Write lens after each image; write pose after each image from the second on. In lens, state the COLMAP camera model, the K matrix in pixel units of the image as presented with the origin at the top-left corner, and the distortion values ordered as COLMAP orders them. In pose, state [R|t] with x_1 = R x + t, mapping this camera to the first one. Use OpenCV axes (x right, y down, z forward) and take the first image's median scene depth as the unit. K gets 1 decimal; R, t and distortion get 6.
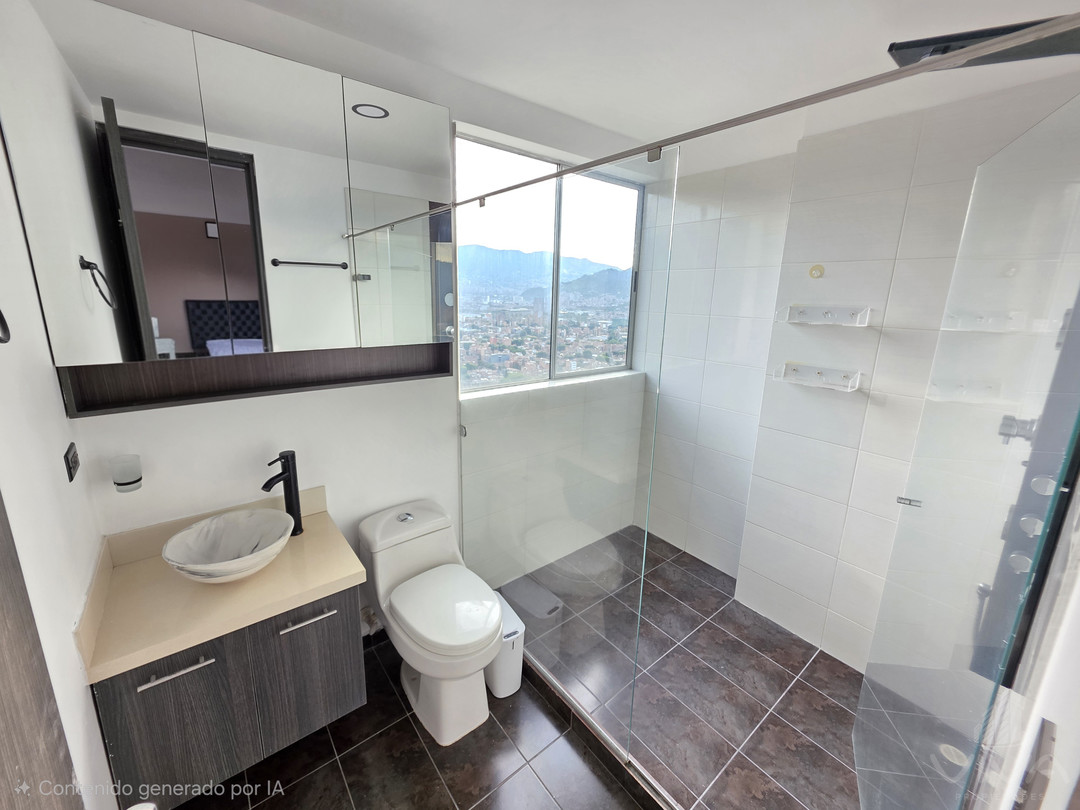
lens RADIAL K [[434.9, 0, 542.1], [0, 434.9, 398.8], [0, 0, 1]] dist [0.004352, -0.000445]
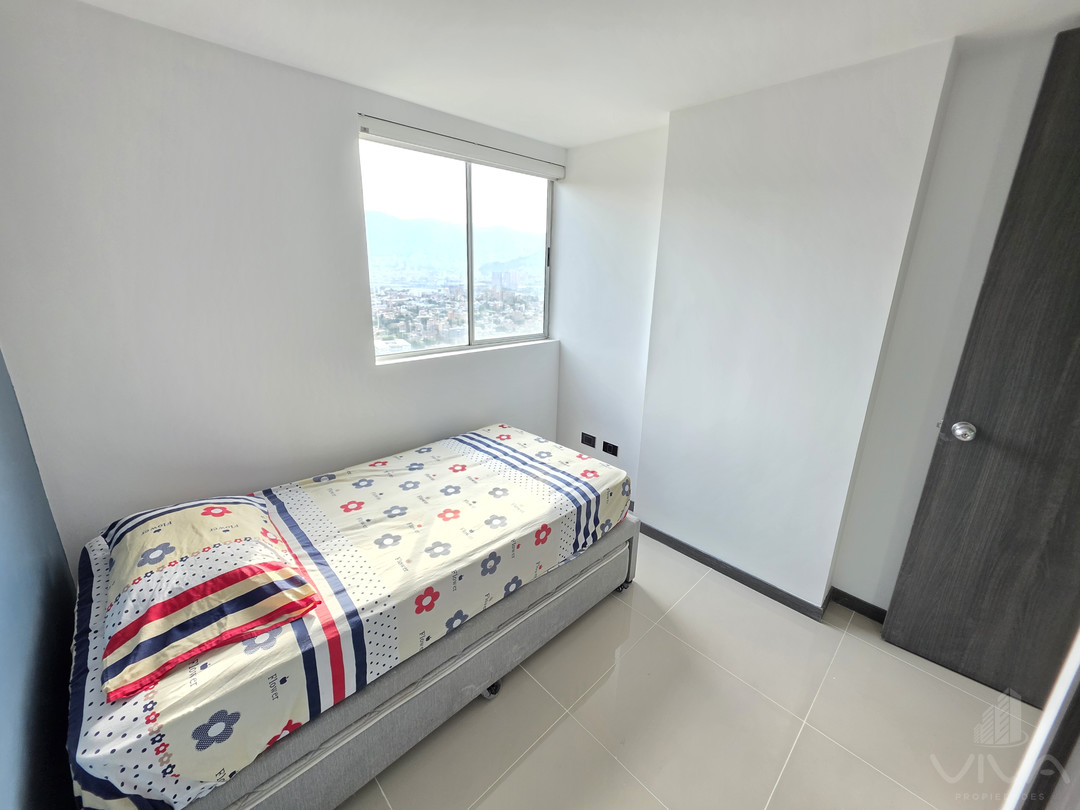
lens RADIAL K [[434.9, 0, 534.0], [0, 434.9, 390.4], [0, 0, 1]] dist [0.004352, -0.000445]
pose [[0.998668, -0.017103, 0.048684, 0.028544], [0.015318, 0.999206, 0.036791, 0.006586], [-0.049274, -0.035996, 0.998136, -0.027859]]
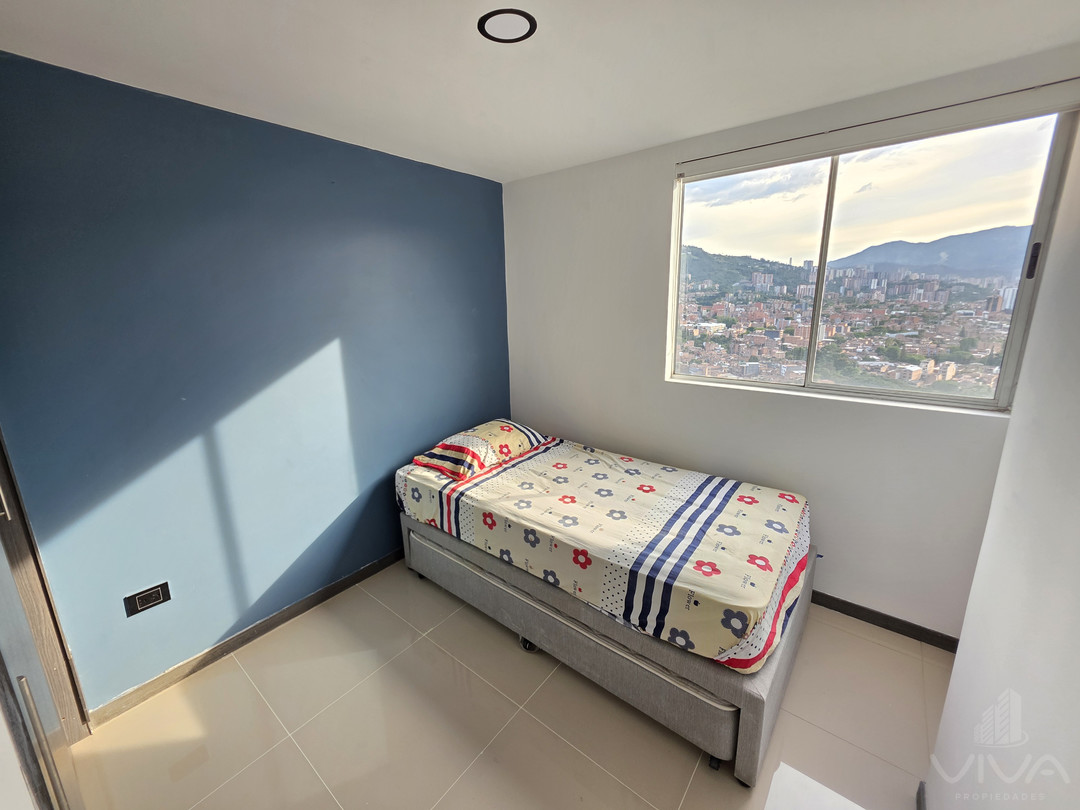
lens RADIAL K [[434.9, 0, 534.0], [0, 434.9, 394.1], [0, 0, 1]] dist [0.004352, -0.000445]
pose [[0.180488, 0.192920, -0.964472, 0.158744], [-0.203902, 0.966613, 0.155191, -0.011480], [0.962210, 0.168648, 0.213799, 0.055846]]
